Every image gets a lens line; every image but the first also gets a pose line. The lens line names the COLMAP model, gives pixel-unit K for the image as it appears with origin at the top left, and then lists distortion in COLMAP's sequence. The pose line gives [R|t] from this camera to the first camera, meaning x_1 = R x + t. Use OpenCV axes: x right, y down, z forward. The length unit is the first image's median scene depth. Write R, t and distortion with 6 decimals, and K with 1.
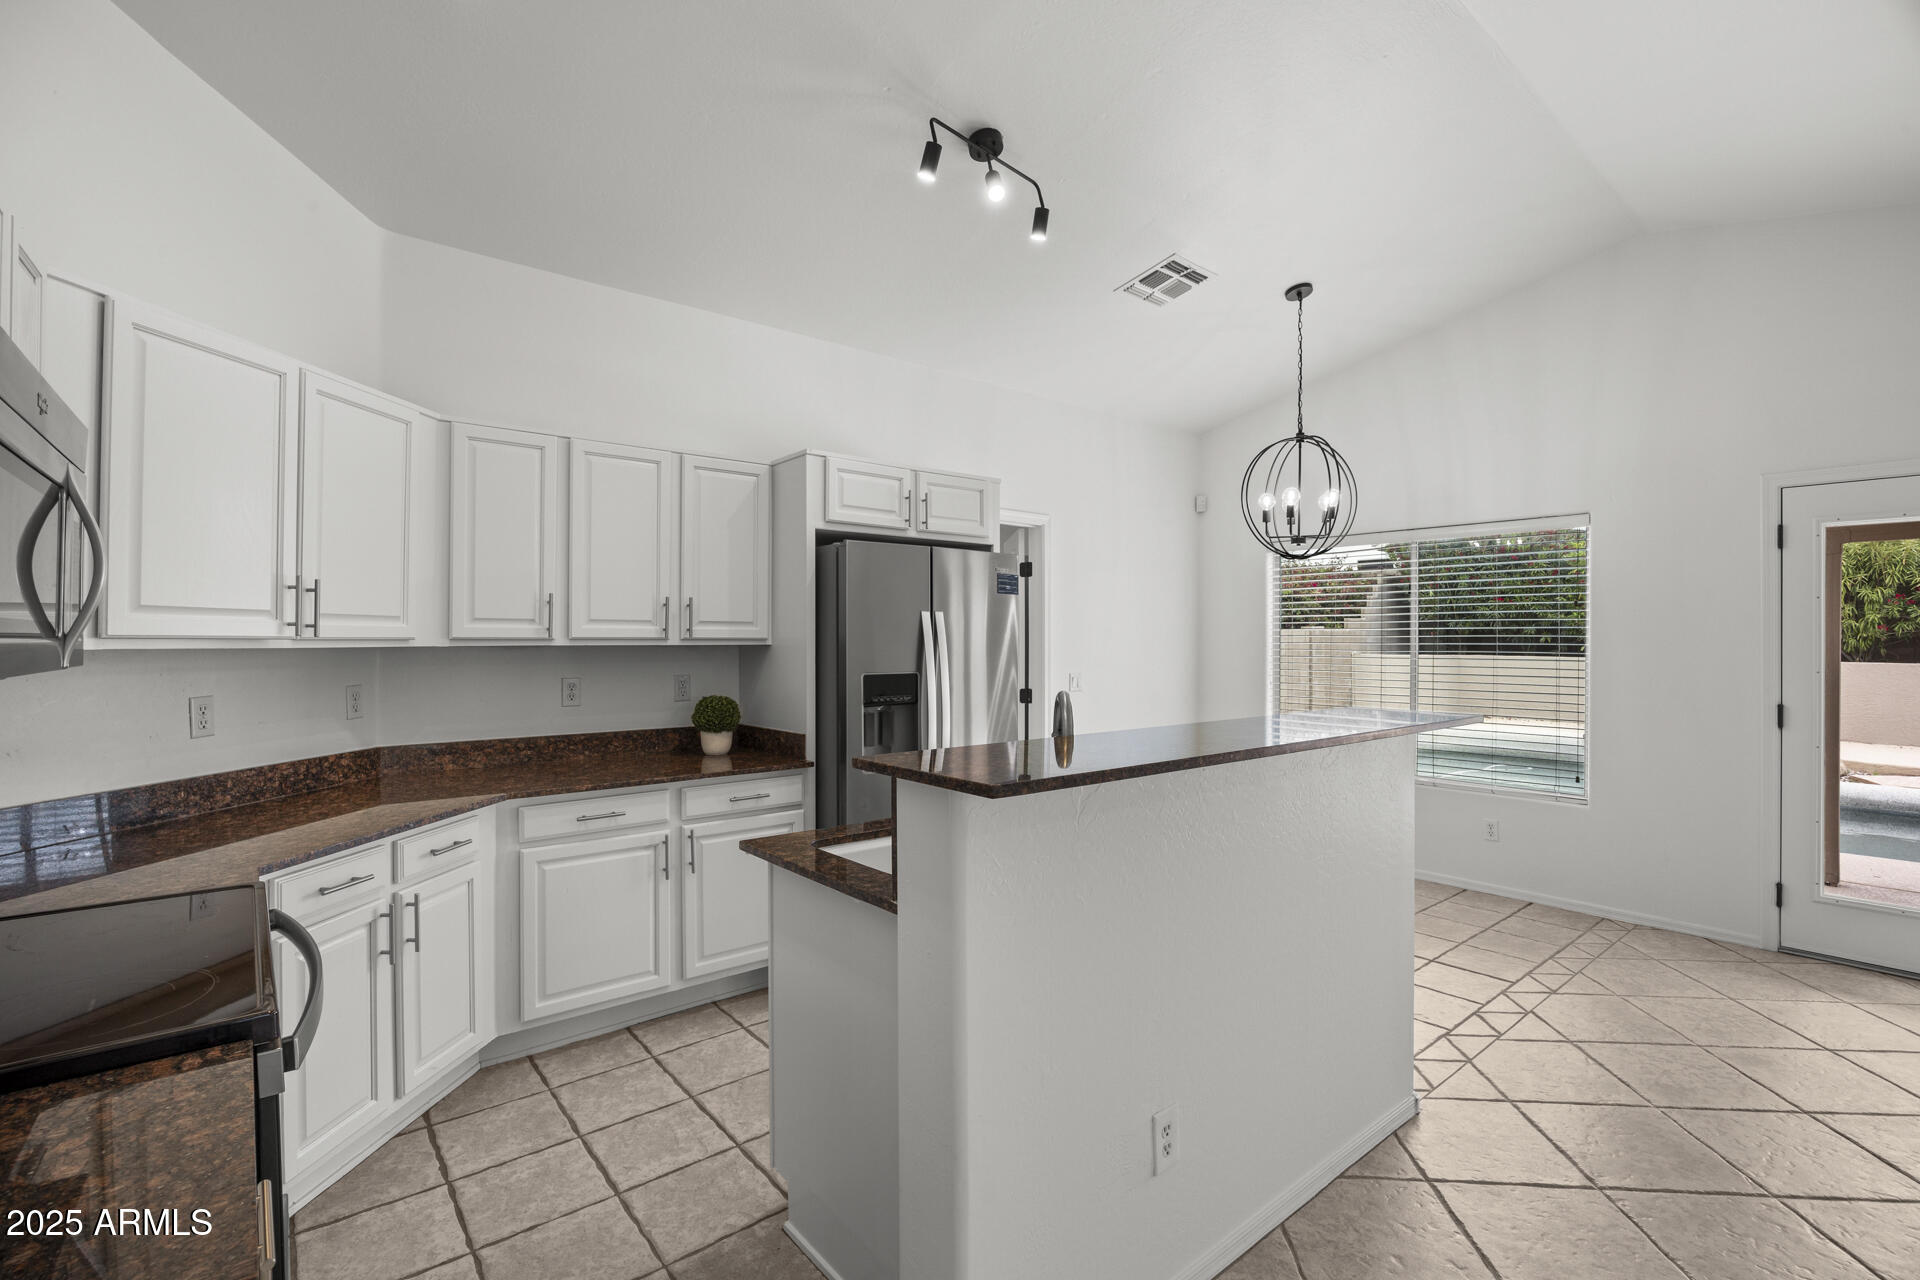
lens RADIAL K [[855.8, 0, 965.7], [0, 855.8, 638.4], [0, 0, 1]] dist [-0.016495, 0.001048]
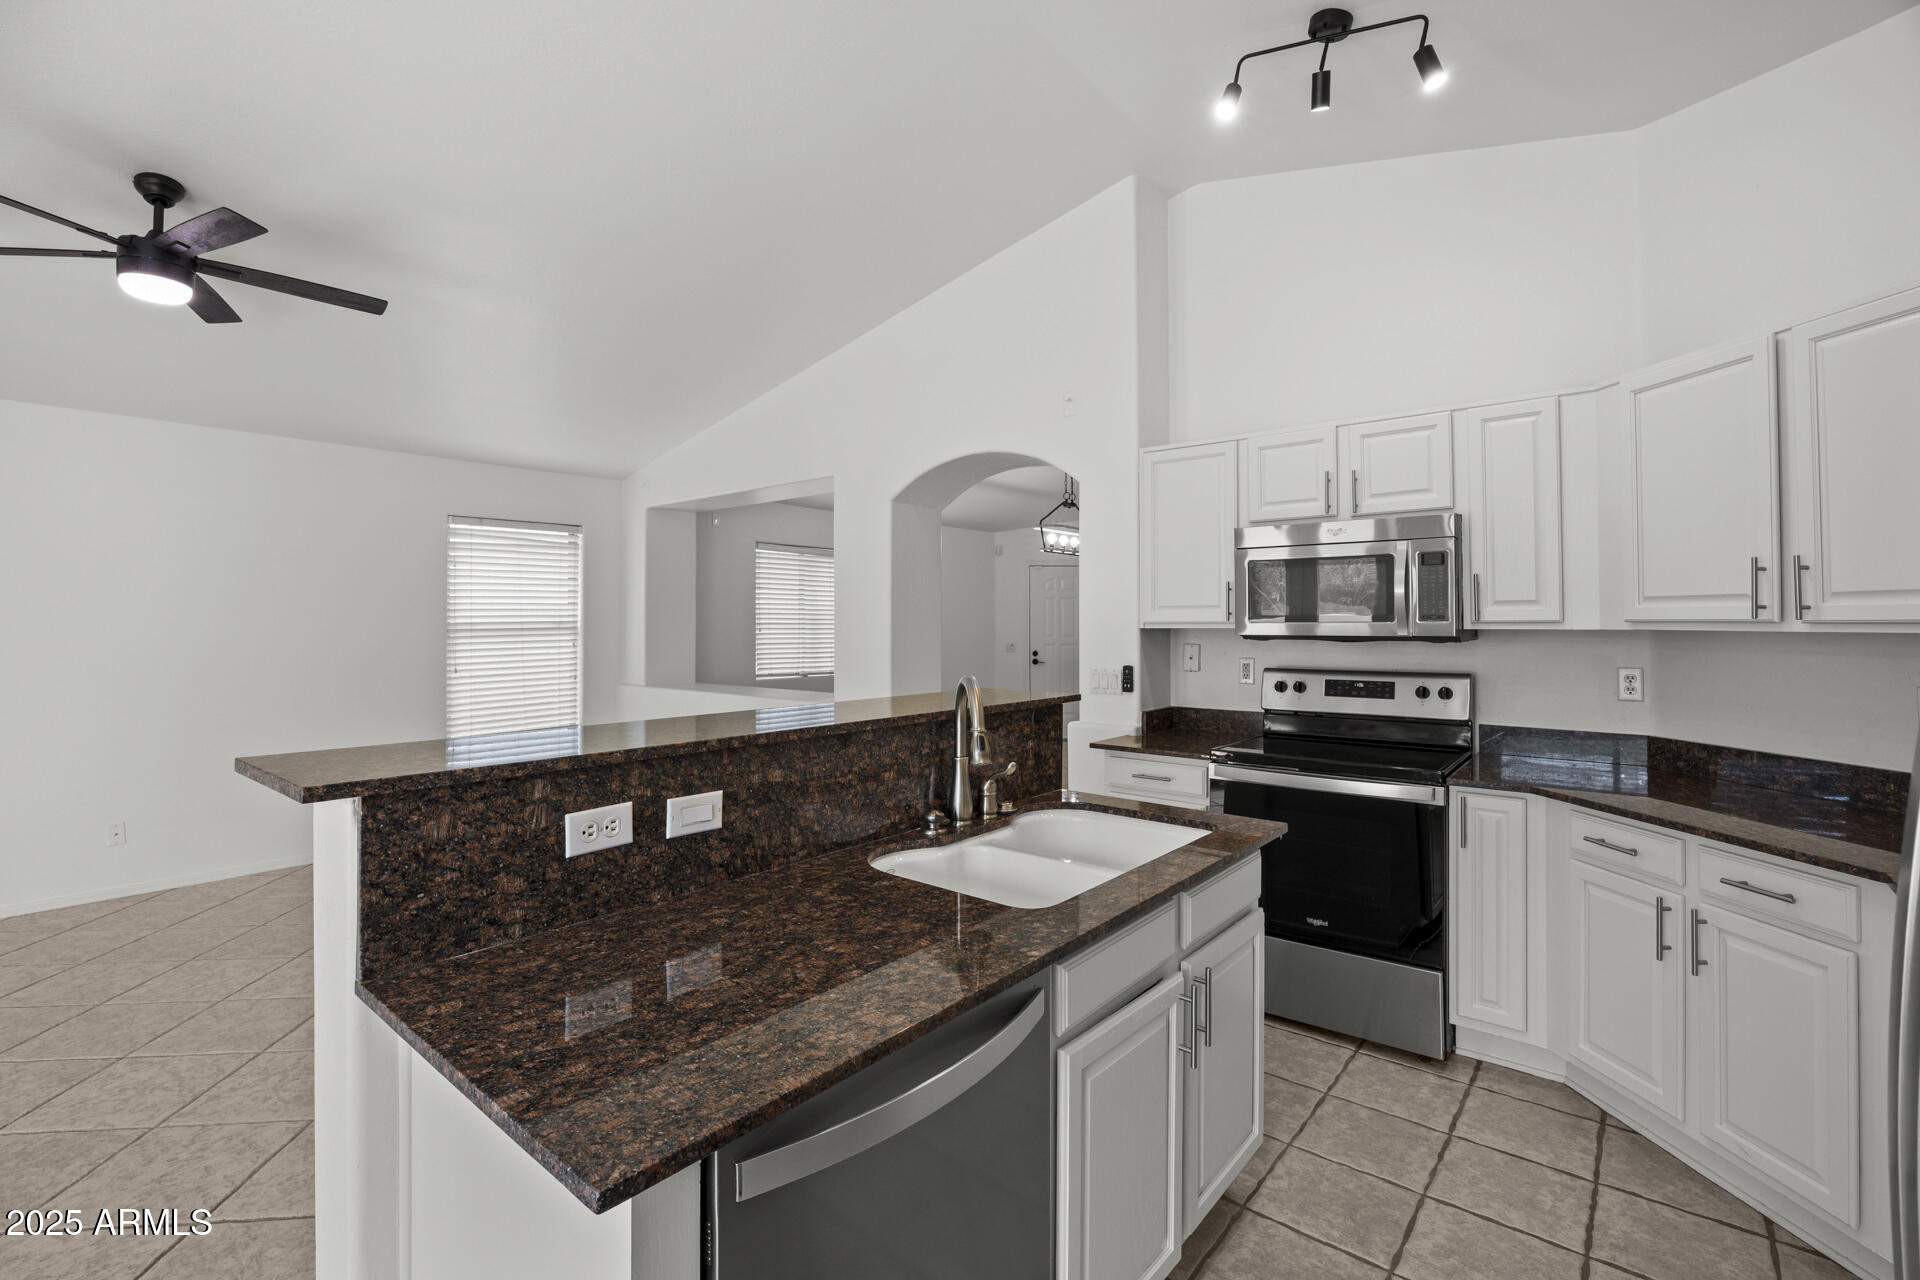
lens RADIAL K [[870.4, 0, 938.5], [0, 870.4, 618.0], [0, 0, 1]] dist [-0.003733, -0.000211]
pose [[-0.984060, -0.002381, -0.177822, 0.192754], [-0.000913, 0.999965, -0.008333, 0.002769], [0.177836, -0.008038, -0.984027, 1.154322]]
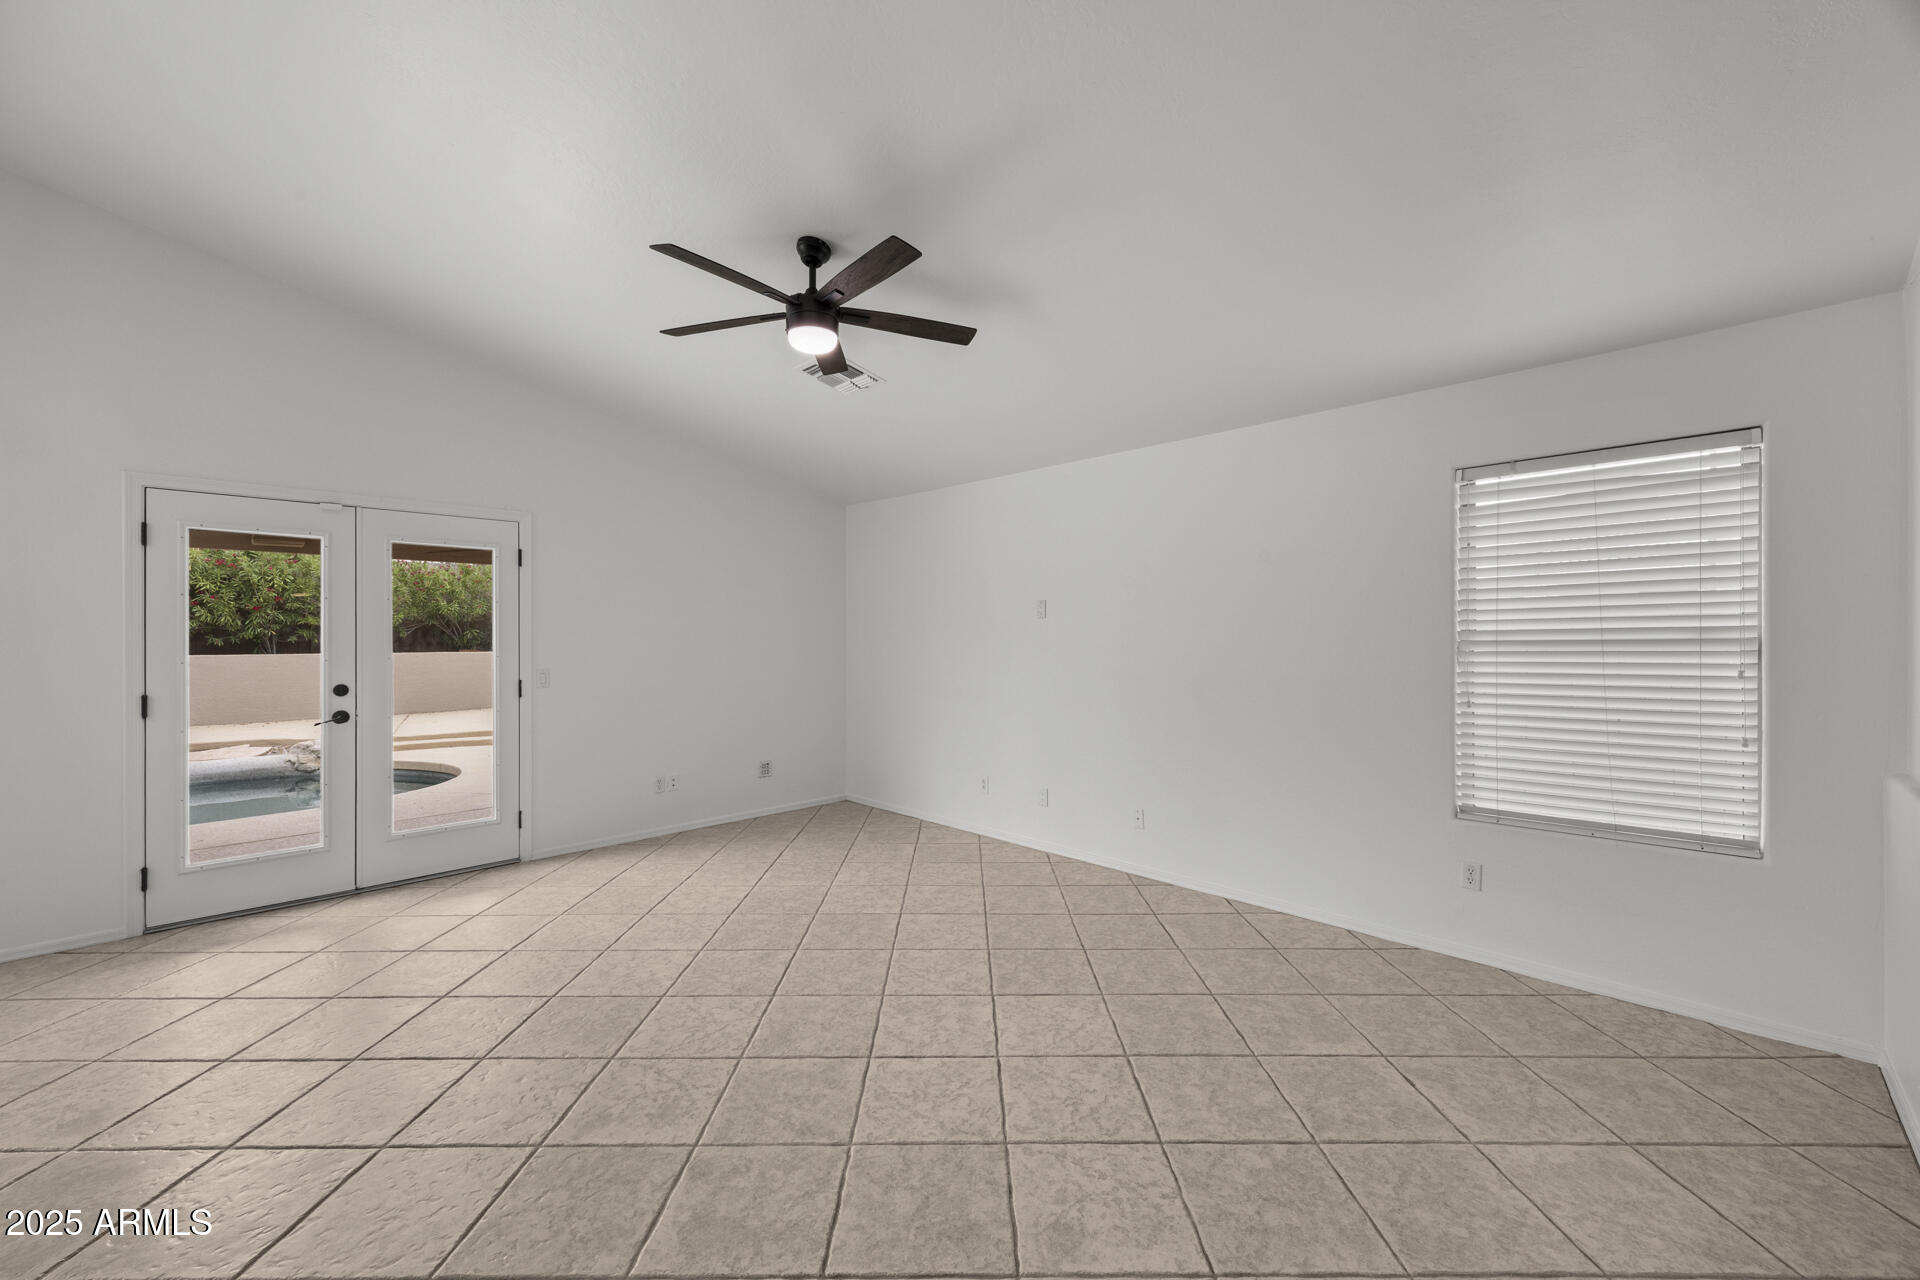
lens RADIAL K [[745.9, 0, 962.3], [0, 745.9, 636.4], [0, 0, 1]] dist [0.002589, 0.000074]
pose [[-0.093126, -0.000977, 0.995654, -0.048820], [-0.000364, 0.999999, 0.000948, 0.004922], [-0.995654, -0.000274, -0.093127, 0.093223]]
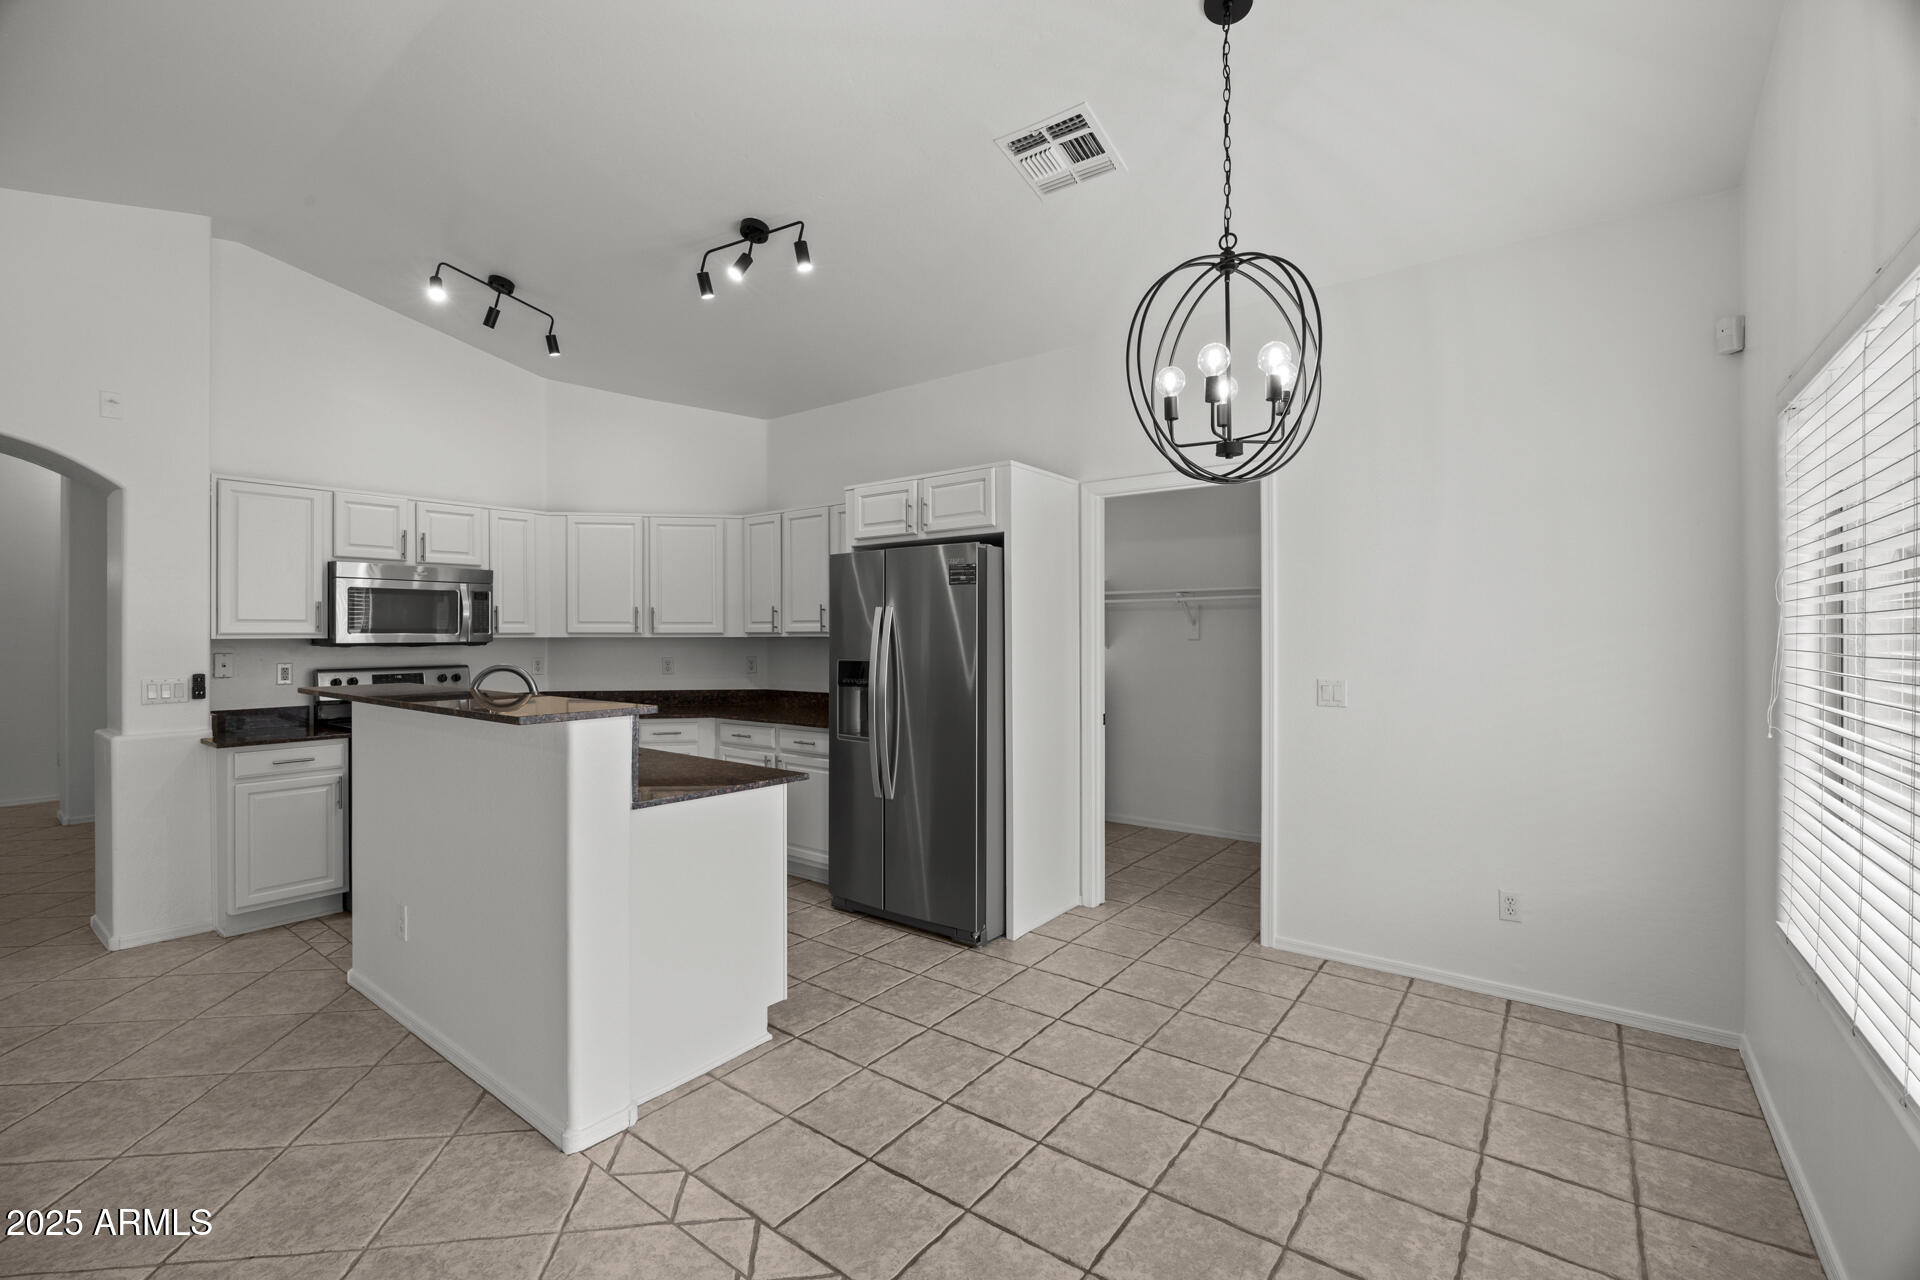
lens RADIAL K [[810.9, 0, 968.9], [0, 810.9, 635.9], [0, 0, 1]] dist [-0.026110, 0.002384]
pose [[0.236278, 0.000632, -0.971685, 1.047052], [0.004773, 0.999987, 0.001812, 0.004825], [0.971674, -0.005066, 0.236272, 0.872972]]
